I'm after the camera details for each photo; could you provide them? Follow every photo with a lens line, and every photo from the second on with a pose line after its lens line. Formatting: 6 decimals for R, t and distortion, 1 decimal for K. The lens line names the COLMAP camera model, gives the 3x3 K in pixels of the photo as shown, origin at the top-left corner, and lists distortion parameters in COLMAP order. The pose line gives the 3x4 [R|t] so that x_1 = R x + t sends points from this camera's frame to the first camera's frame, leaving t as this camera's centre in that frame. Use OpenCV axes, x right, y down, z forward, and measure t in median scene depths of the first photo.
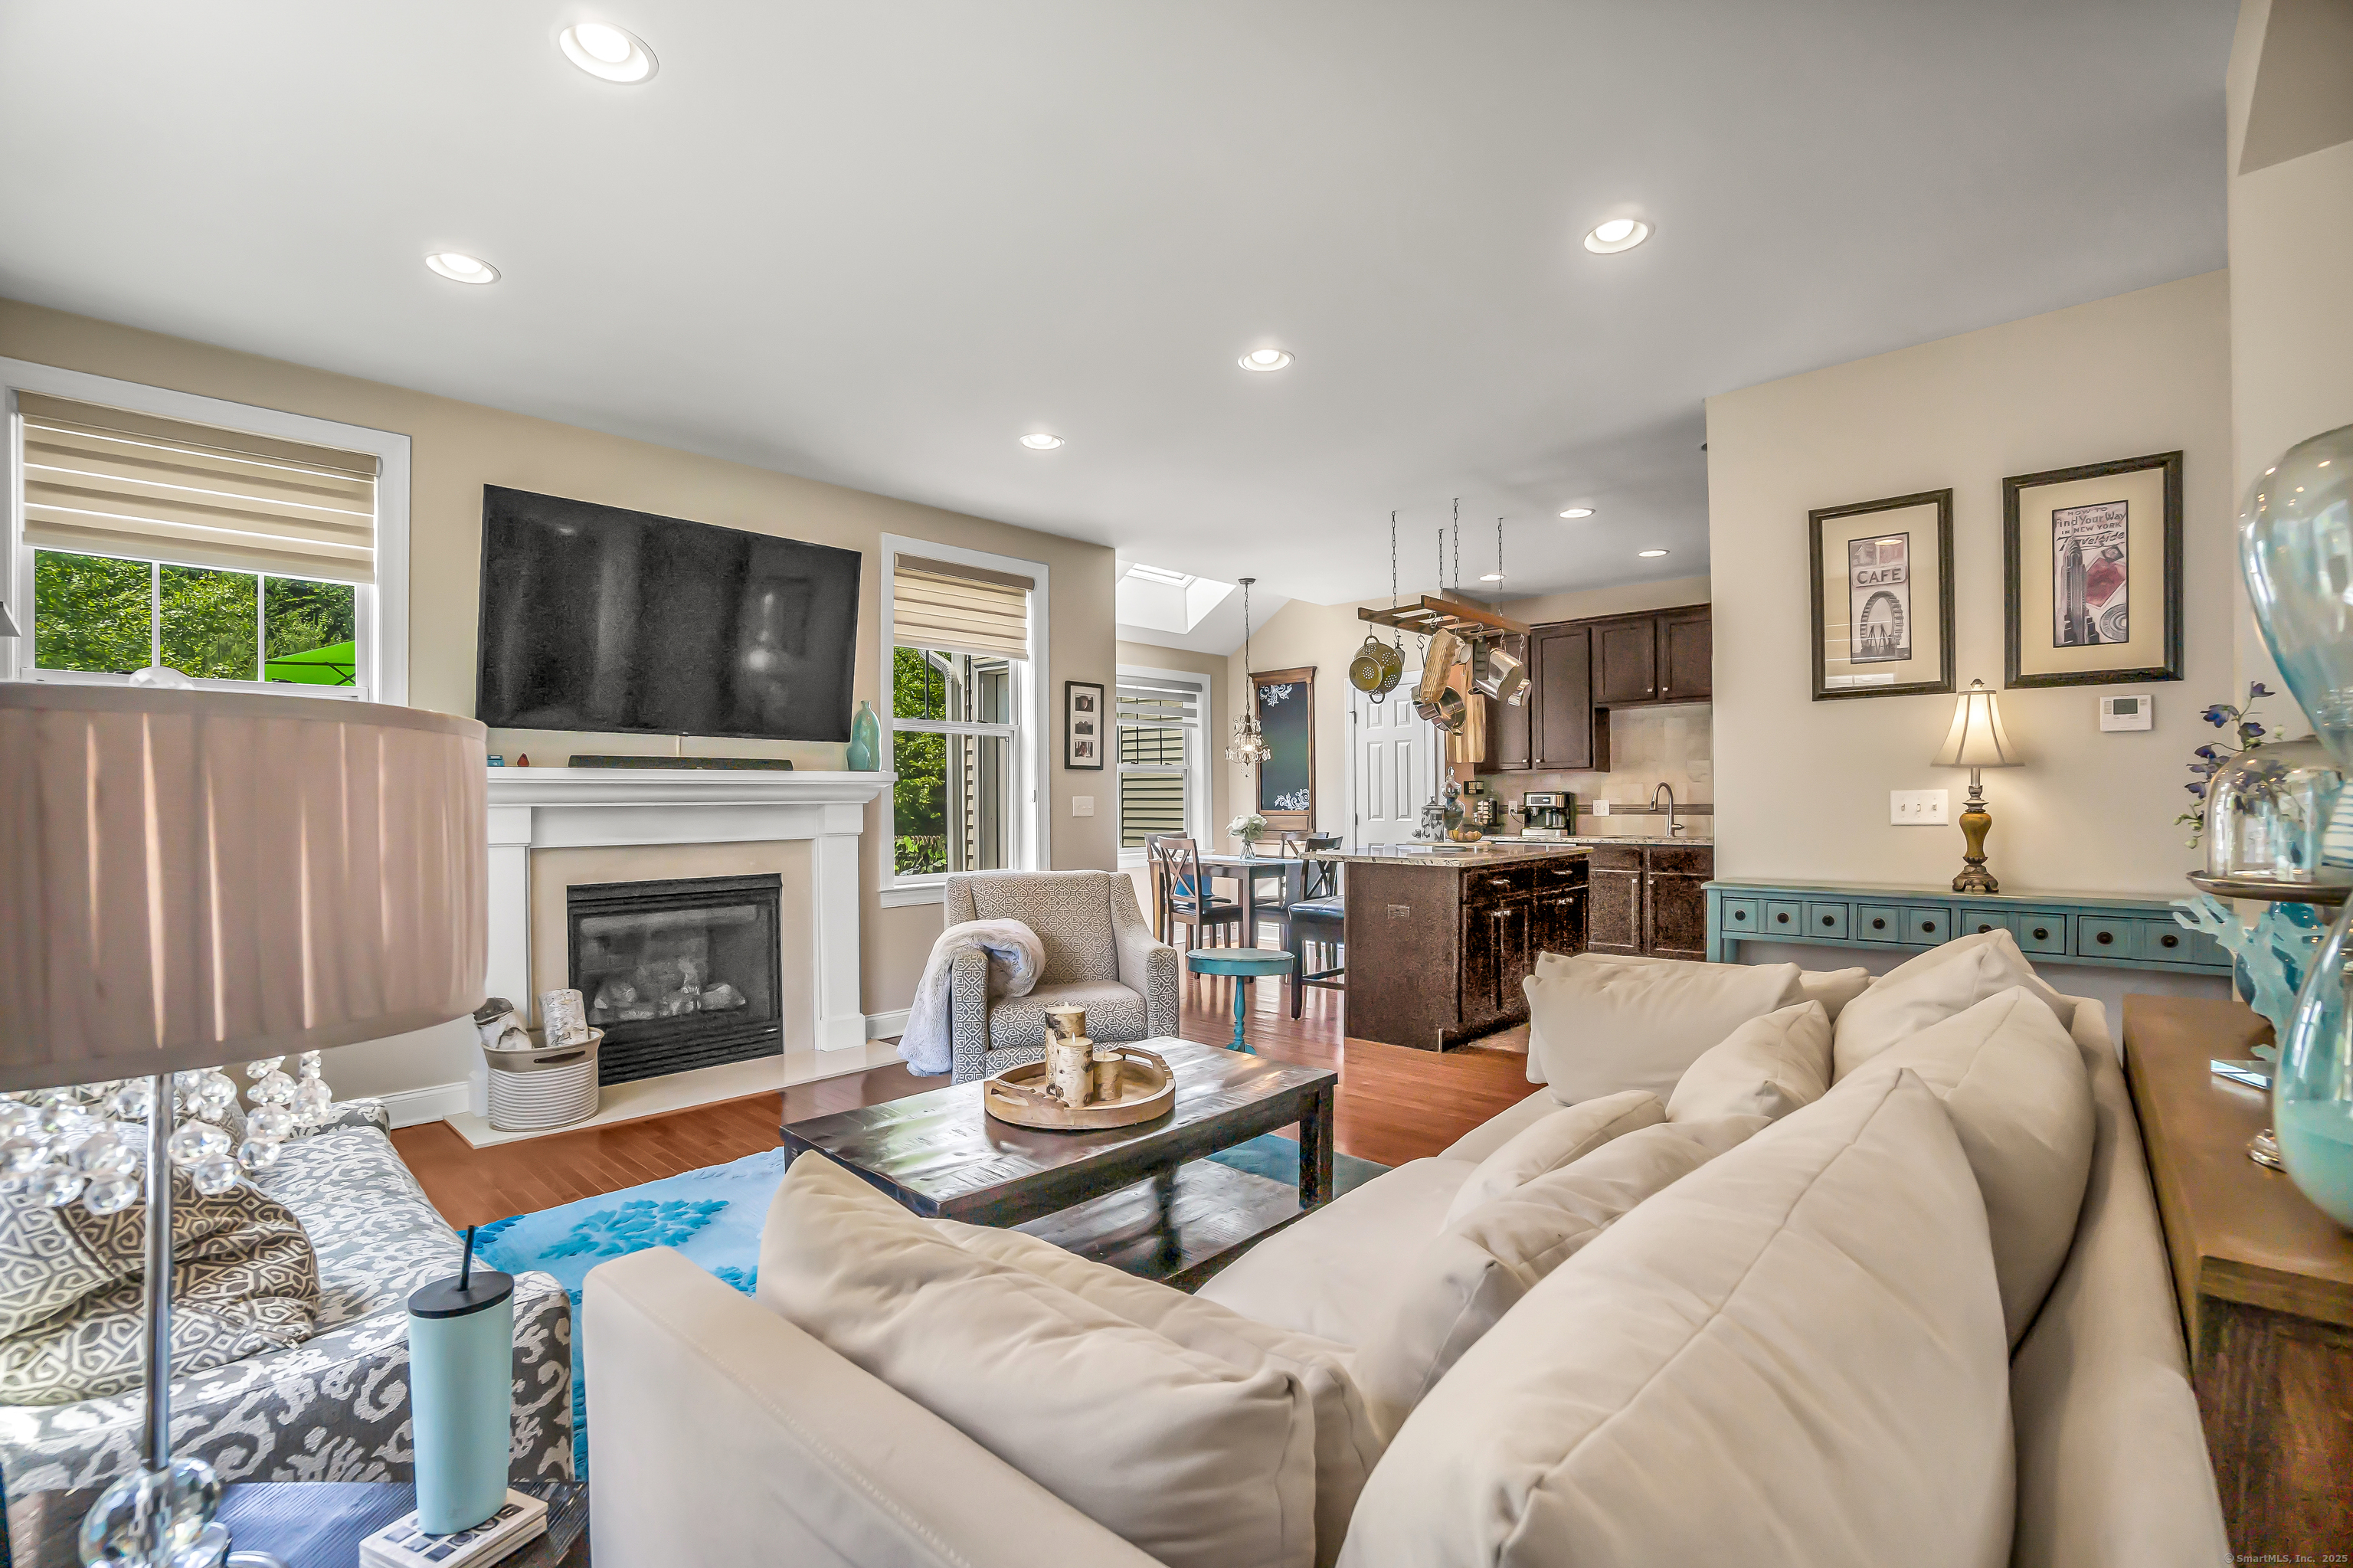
lens RADIAL K [[1049.8, 0, 1174.1], [0, 1049.8, 803.3], [0, 0, 1]] dist [-0.065182, 0.021802]
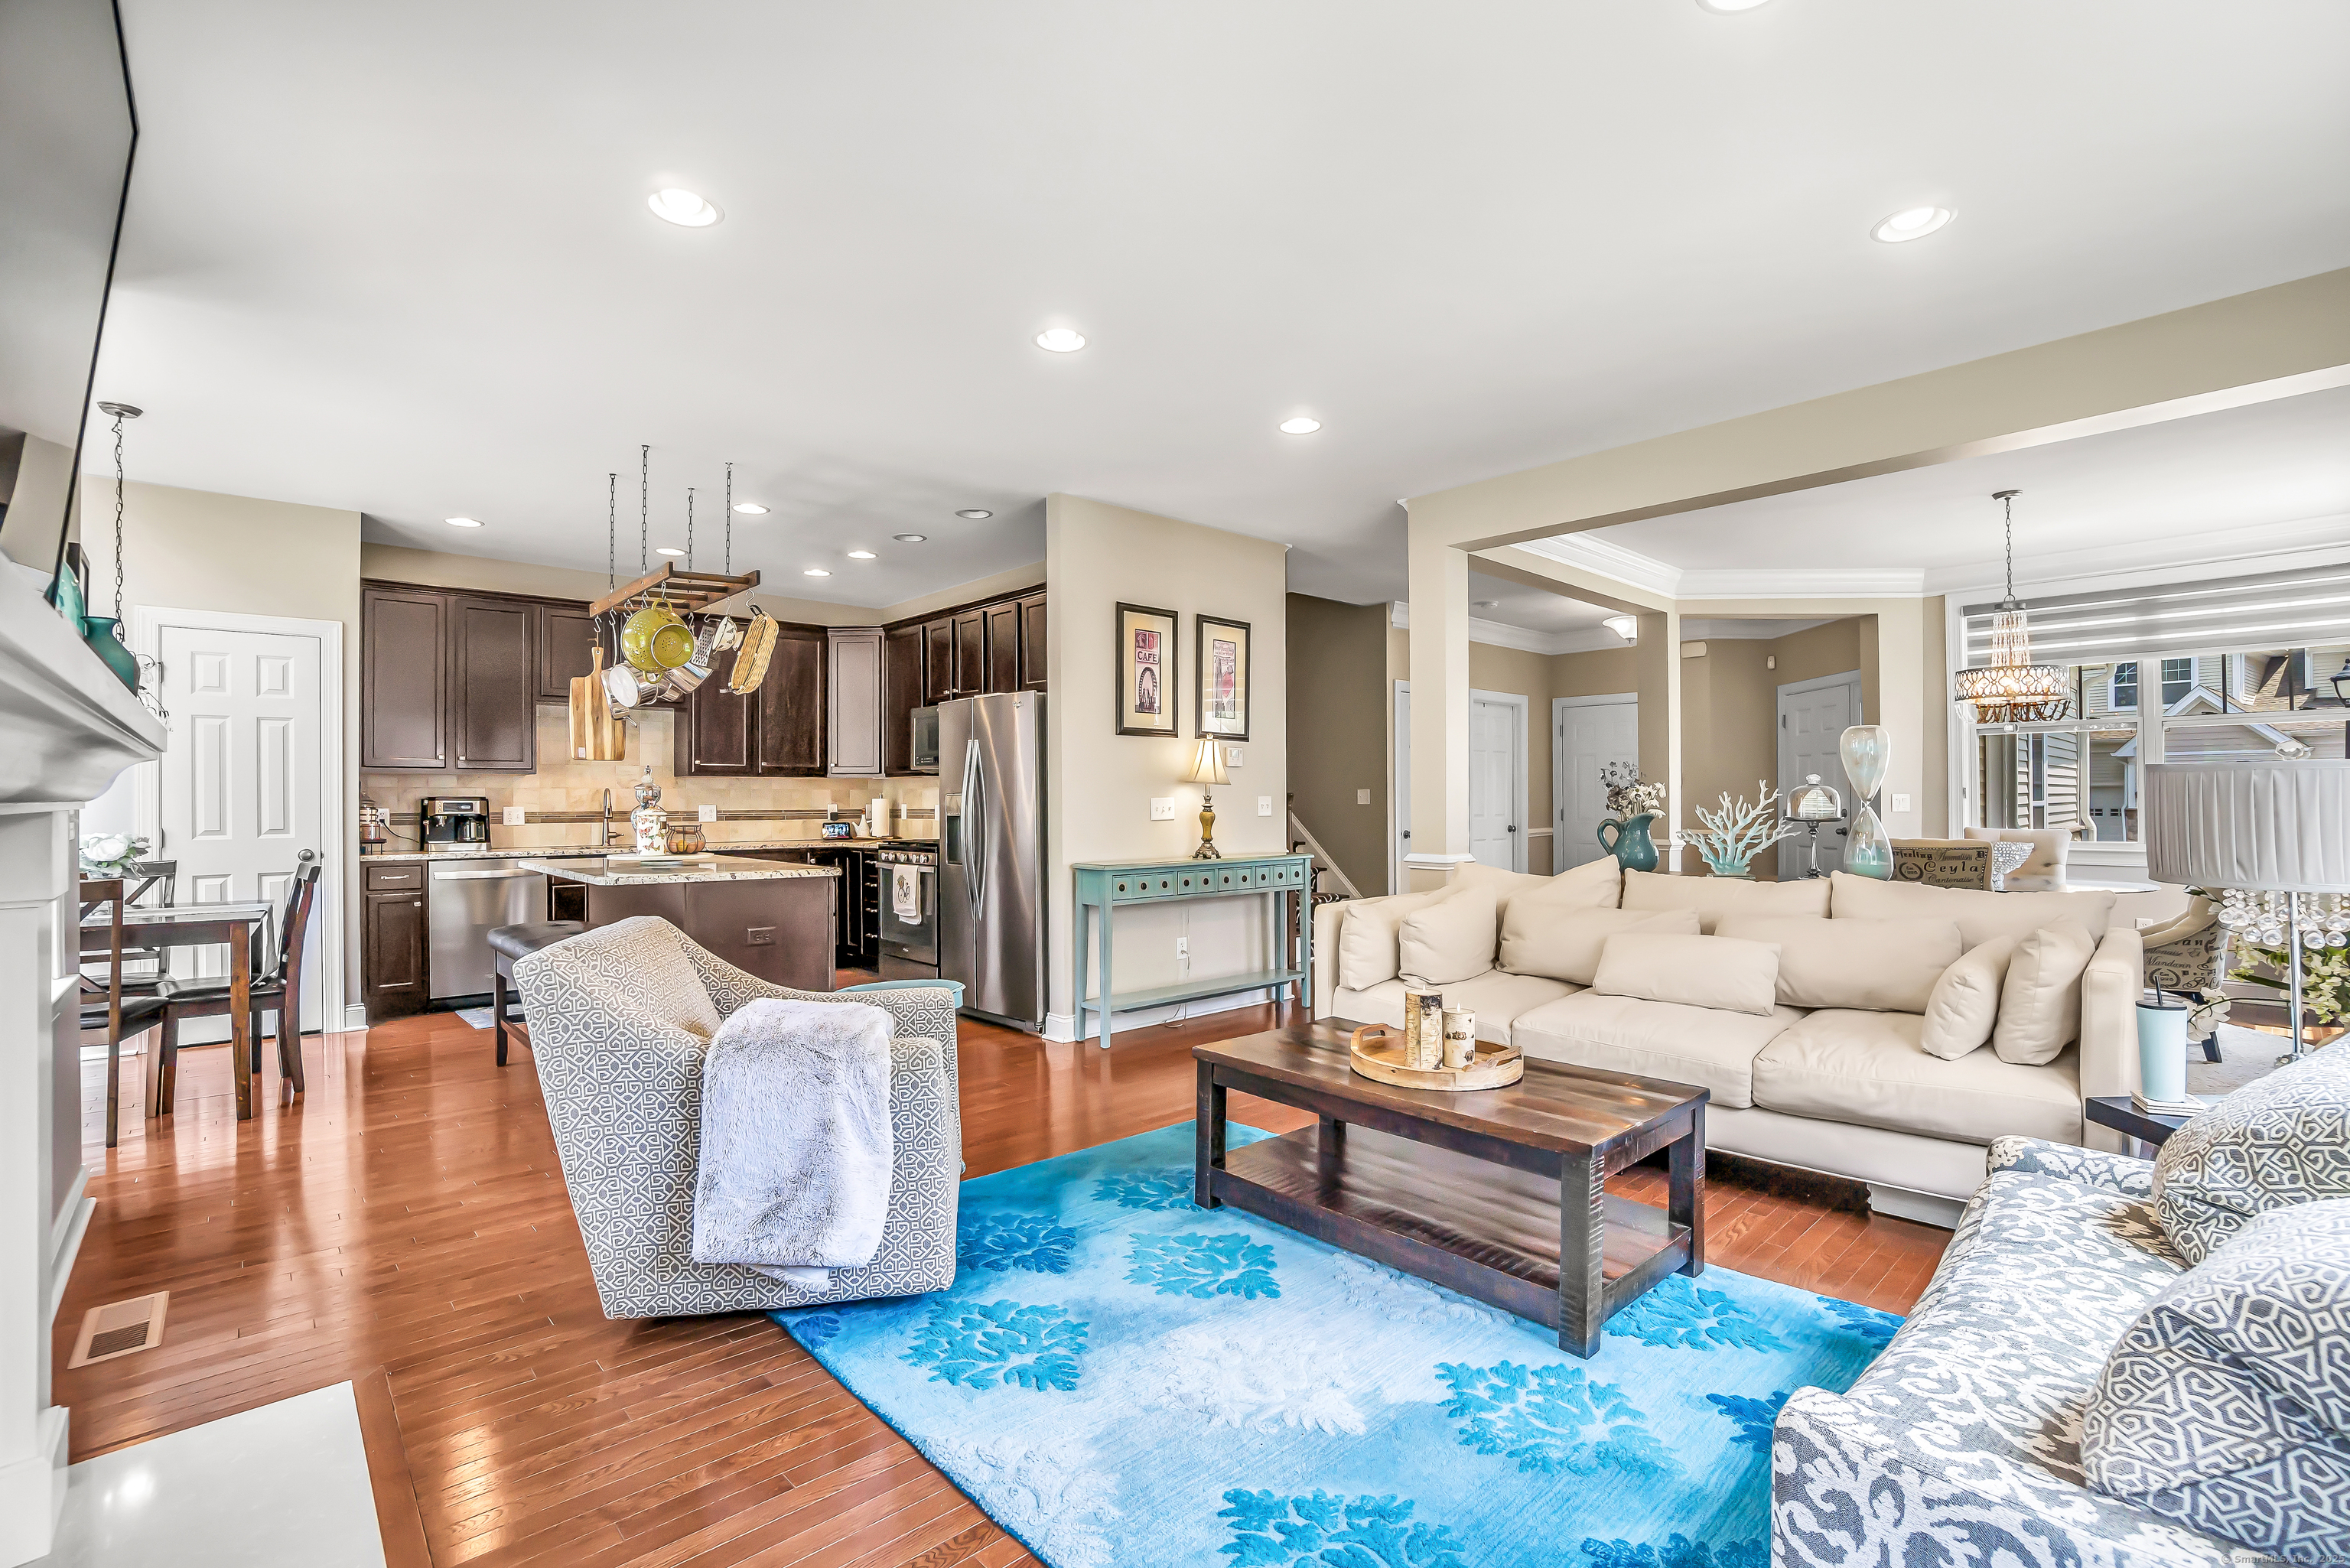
lens RADIAL K [[1056.3, 0, 1179.9], [0, 1056.3, 788.9], [0, 0, 1]] dist [-0.068445, 0.023508]
pose [[0.071200, 0.017378, 0.997311, -0.474513], [0.007106, 0.999814, -0.017929, 0.001575], [-0.997437, 0.008364, 0.071064, 0.458651]]
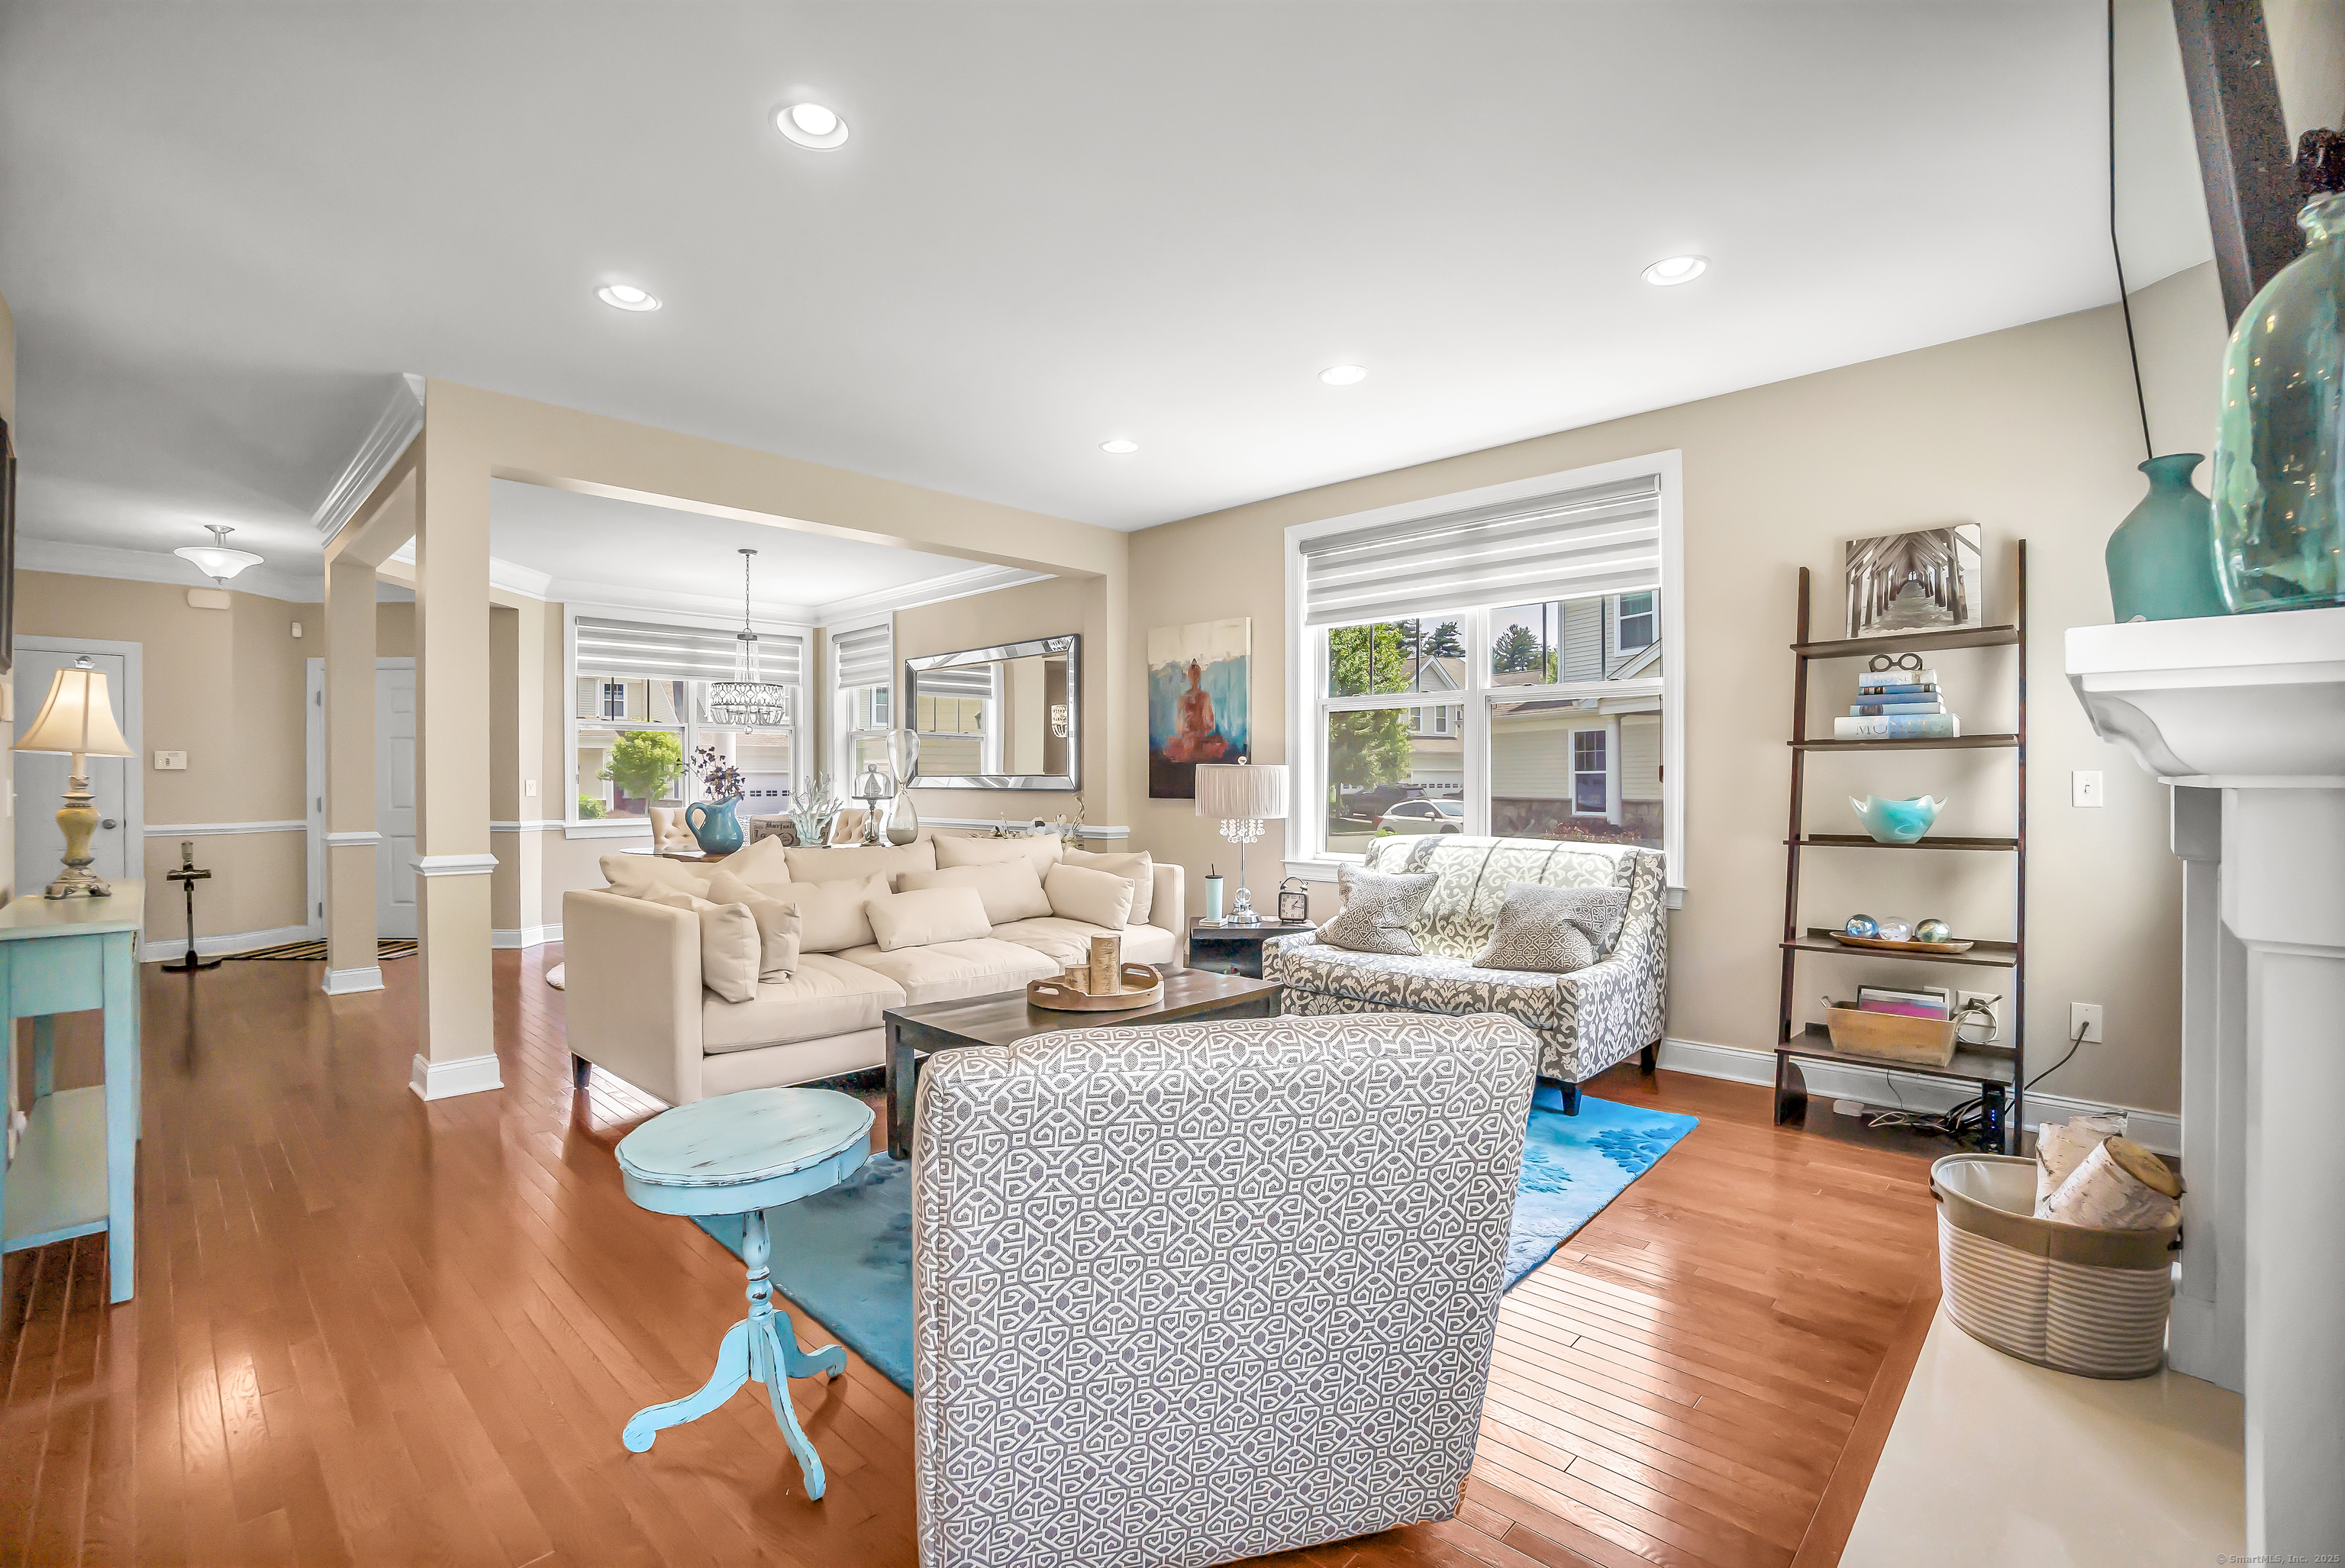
lens RADIAL K [[1033.7, 0, 1168.3], [0, 1033.7, 789.4], [0, 0, 1]] dist [-0.066054, 0.020289]
pose [[-0.999913, 0.010887, 0.007503, -0.079777], [0.010990, 0.999843, 0.013920, -0.003631], [-0.007351, 0.014001, -0.999875, 0.919462]]
